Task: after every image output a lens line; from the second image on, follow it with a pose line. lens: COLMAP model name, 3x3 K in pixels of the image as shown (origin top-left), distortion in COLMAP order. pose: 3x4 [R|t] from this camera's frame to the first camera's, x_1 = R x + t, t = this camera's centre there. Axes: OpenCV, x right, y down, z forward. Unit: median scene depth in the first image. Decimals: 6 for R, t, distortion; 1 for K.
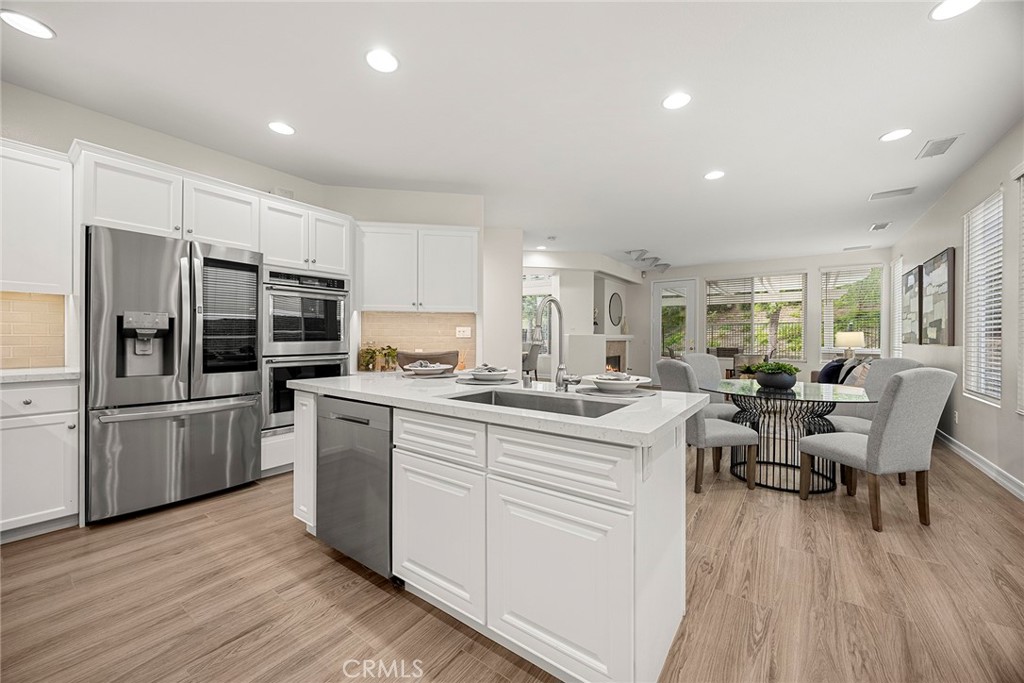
lens RADIAL K [[393.6, 0, 511.4], [0, 393.6, 343.1], [0, 0, 1]] dist [-0.000479, -0.001624]
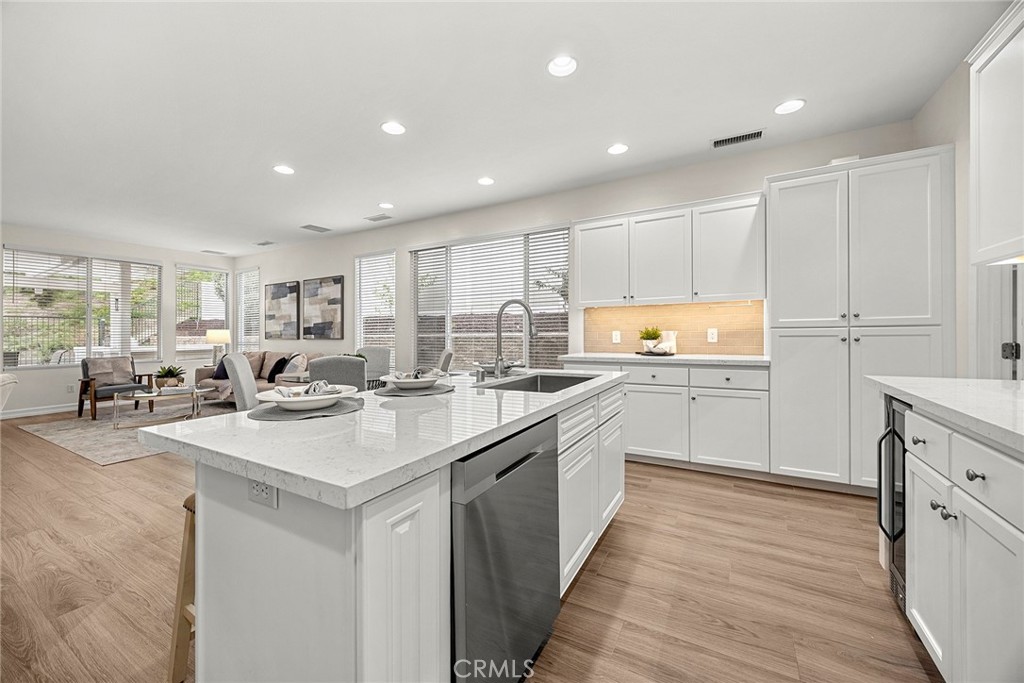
lens RADIAL K [[393.6, 0, 518.5], [0, 393.6, 333.0], [0, 0, 1]] dist [-0.000479, -0.001624]
pose [[-0.135328, -0.000772, 0.990801, -0.322658], [0.022930, 0.999729, 0.003911, -0.004078], [-0.990535, 0.023248, -0.135274, 0.333208]]
